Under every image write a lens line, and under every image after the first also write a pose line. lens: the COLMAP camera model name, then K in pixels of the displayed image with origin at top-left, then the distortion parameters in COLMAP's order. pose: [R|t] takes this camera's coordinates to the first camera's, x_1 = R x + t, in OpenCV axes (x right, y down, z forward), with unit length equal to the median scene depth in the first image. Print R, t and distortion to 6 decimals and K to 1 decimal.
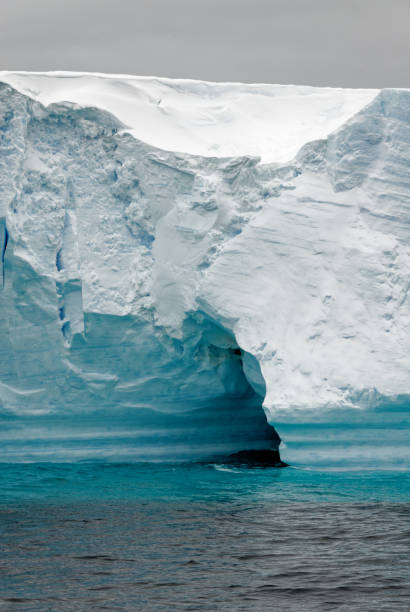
lens RADIAL K [[2718.6, 0, 205.3], [0, 2718.6, 367.3], [0, 0, 1]] dist [0.334268, -0.136761]
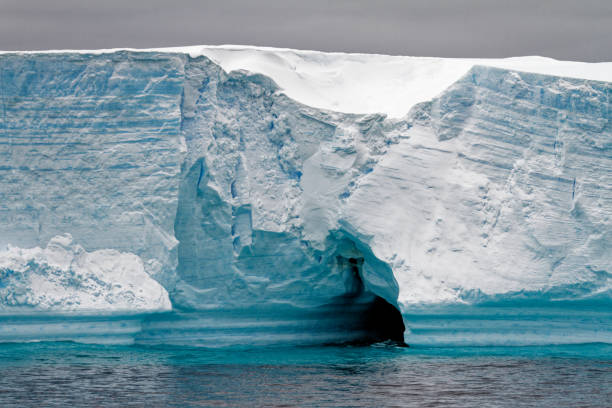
lens RADIAL K [[3386.2, 0, 306.6], [0, 3386.2, 203.9], [0, 0, 1]] dist [0.092891, -3.243880]
pose [[0.980224, 0.012475, 0.197497, -0.341584], [-0.007590, 0.999647, -0.025469, 0.008687], [-0.197745, 0.023466, 0.979973, -0.604485]]
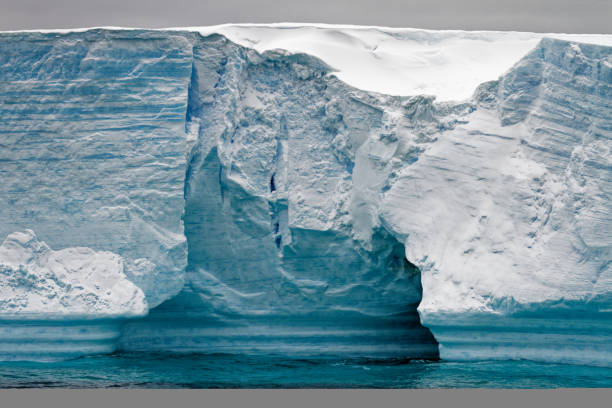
lens RADIAL K [[2822.1, 0, 345.4], [0, 2822.1, 204.5], [0, 0, 1]] dist [0.068972, -1.825198]
pose [[0.961833, 0.012092, -0.273369, 0.311185], [-0.020554, 0.999393, -0.028110, 0.003633], [0.272863, 0.032656, 0.961498, -0.164597]]
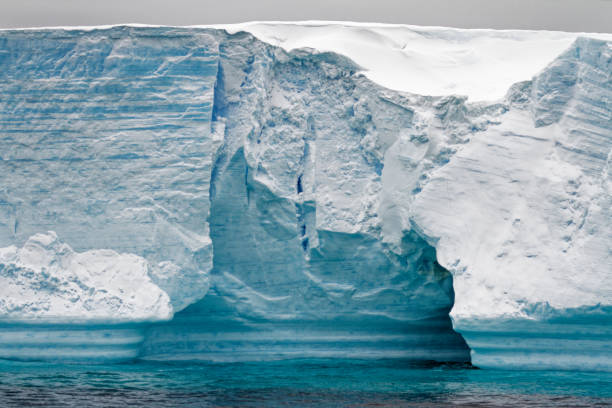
lens RADIAL K [[2822.1, 0, 345.4], [0, 2822.1, 204.5], [0, 0, 1]] dist [0.068972, -1.825198]
pose [[0.963780, 0.015994, -0.266219, 0.283481], [-0.024157, 0.999332, -0.027419, 0.001416], [0.265603, 0.032857, 0.963522, -0.144061]]
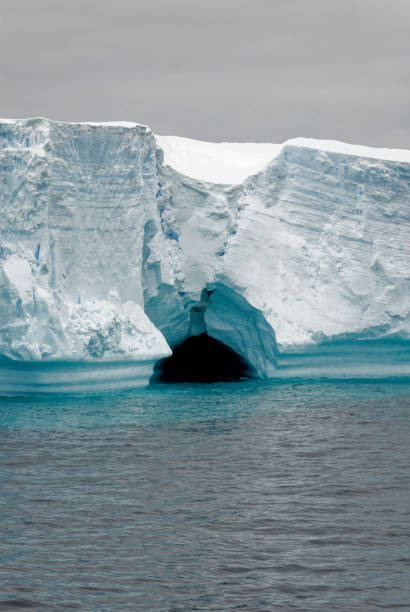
lens RADIAL K [[2718.6, 0, 205.3], [0, 2718.6, 367.3], [0, 0, 1]] dist [0.334268, -0.136761]
pose [[0.667608, -0.016617, 0.744328, -1.159152], [0.005835, 0.999837, 0.017087, 0.001058], [-0.744490, -0.007064, 0.667596, -0.032704]]
